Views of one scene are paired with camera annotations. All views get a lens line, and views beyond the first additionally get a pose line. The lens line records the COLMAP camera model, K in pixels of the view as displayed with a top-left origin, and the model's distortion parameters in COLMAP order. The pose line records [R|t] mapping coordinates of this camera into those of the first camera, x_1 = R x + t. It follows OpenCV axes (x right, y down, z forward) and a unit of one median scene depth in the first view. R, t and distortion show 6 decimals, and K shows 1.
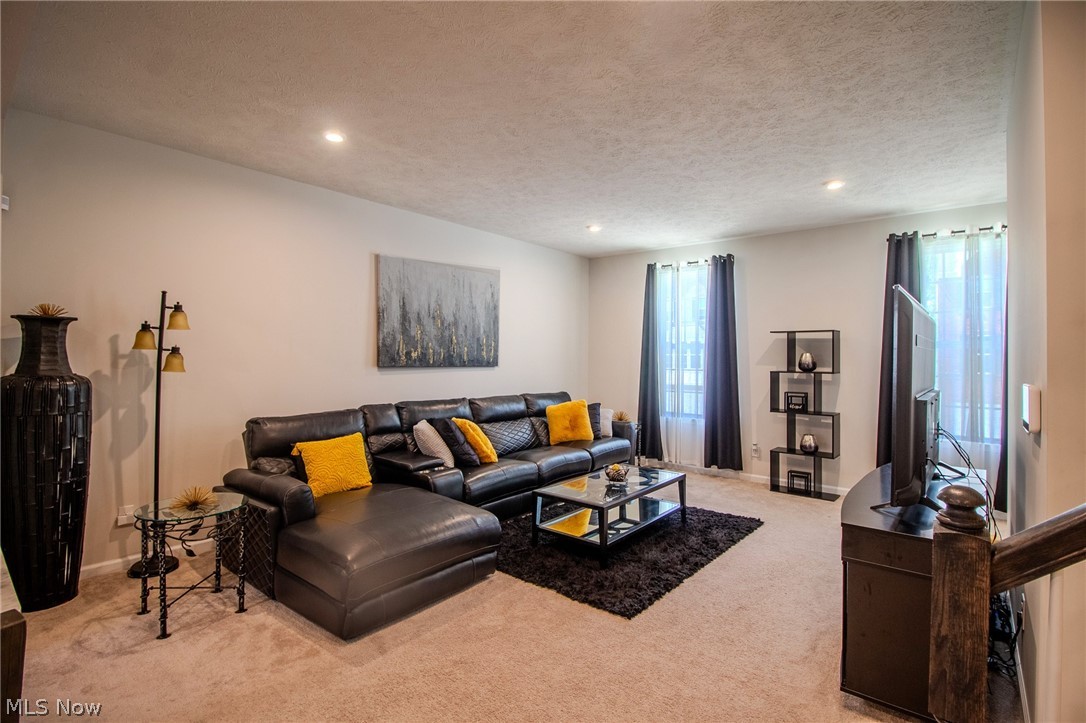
lens RADIAL K [[511.5, 0, 542.2], [0, 511.5, 353.9], [0, 0, 1]] dist [-0.004596, -0.000155]
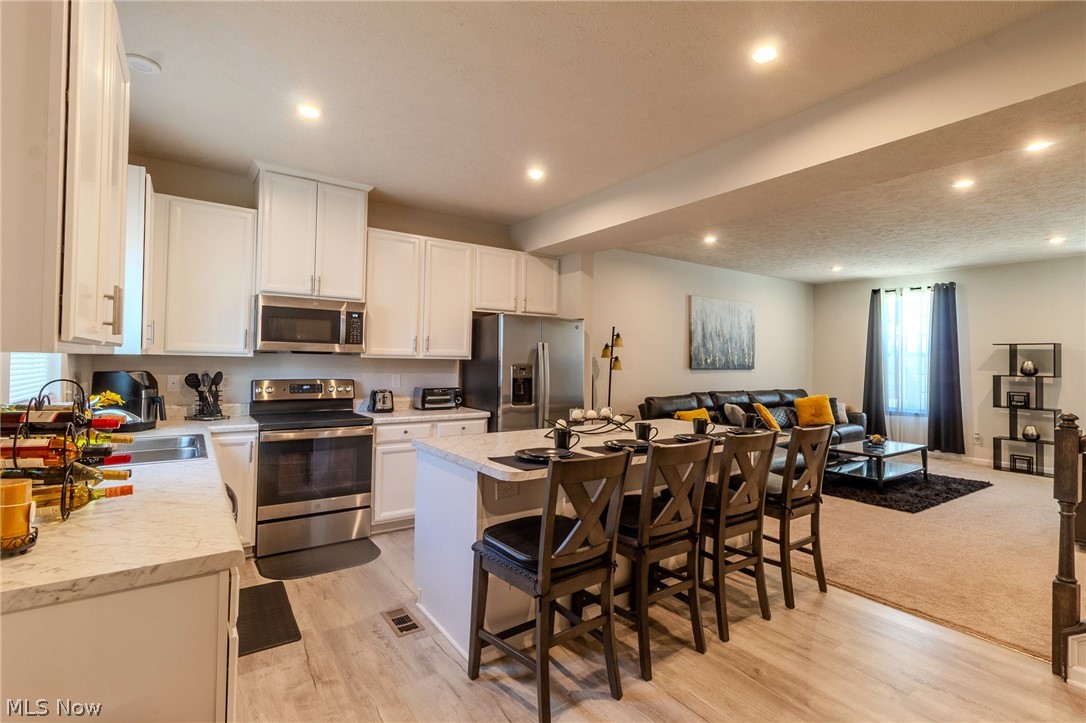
lens RADIAL K [[505.7, 0, 543.2], [0, 505.7, 353.4], [0, 0, 1]] dist [-0.001179, 0.001431]
pose [[0.963911, 0.001061, -0.266223, -0.338549], [-0.003542, 0.999955, -0.008841, -0.005735], [0.266202, 0.009465, 0.963871, -0.581411]]
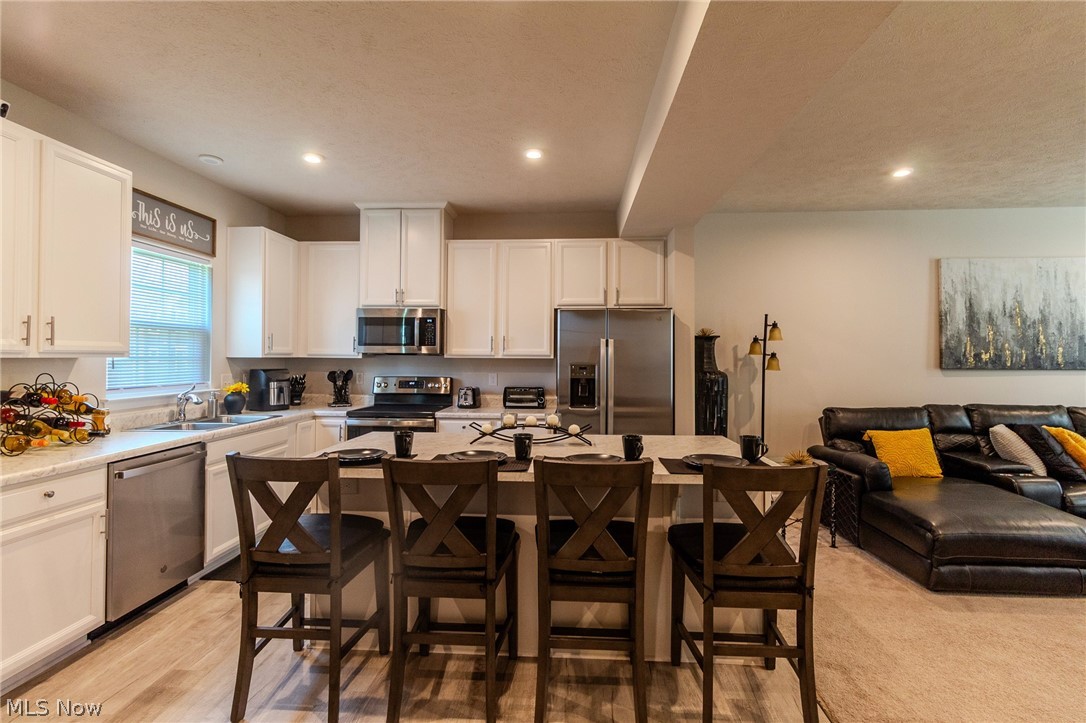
lens RADIAL K [[505.7, 0, 543.2], [0, 505.7, 353.4], [0, 0, 1]] dist [-0.001179, 0.001431]
pose [[0.591500, -0.013788, -0.806187, 0.026059], [0.008597, 0.999905, -0.010794, -0.001474], [0.806259, -0.000546, 0.591563, -0.243410]]
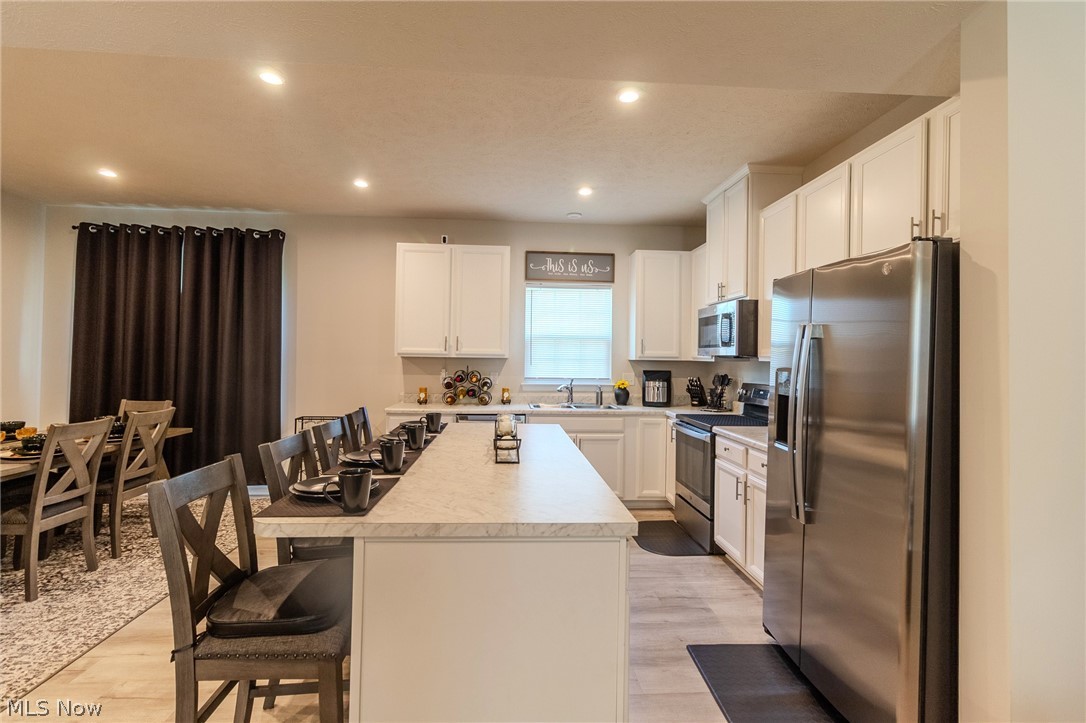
lens RADIAL K [[511.5, 0, 542.2], [0, 511.5, 353.9], [0, 0, 1]] dist [-0.004596, -0.000155]
pose [[-0.730508, -0.024308, -0.682471, -0.113964], [-0.012282, 0.999672, -0.022459, 0.005278], [0.682794, -0.008024, -0.730567, 0.515130]]
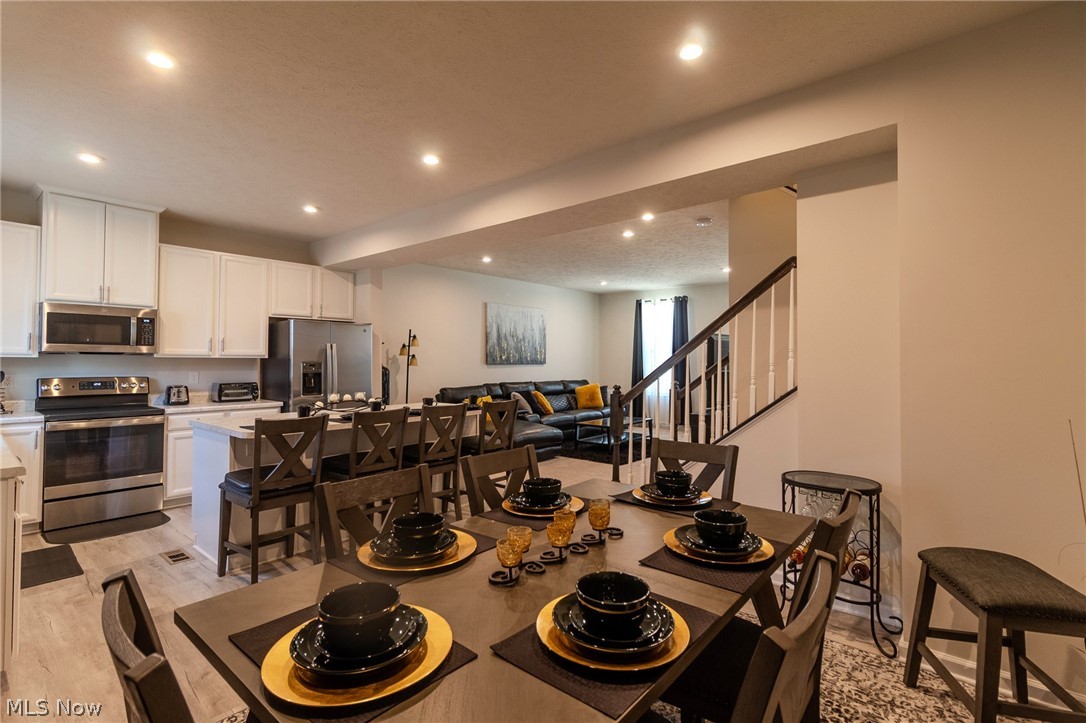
lens RADIAL K [[505.7, 0, 543.2], [0, 505.7, 353.4], [0, 0, 1]] dist [-0.001179, 0.001431]
pose [[0.999891, -0.006513, -0.013221, -0.091373], [0.006448, 0.999967, -0.005007, -0.002743], [0.013253, 0.004921, 0.999900, -0.813024]]
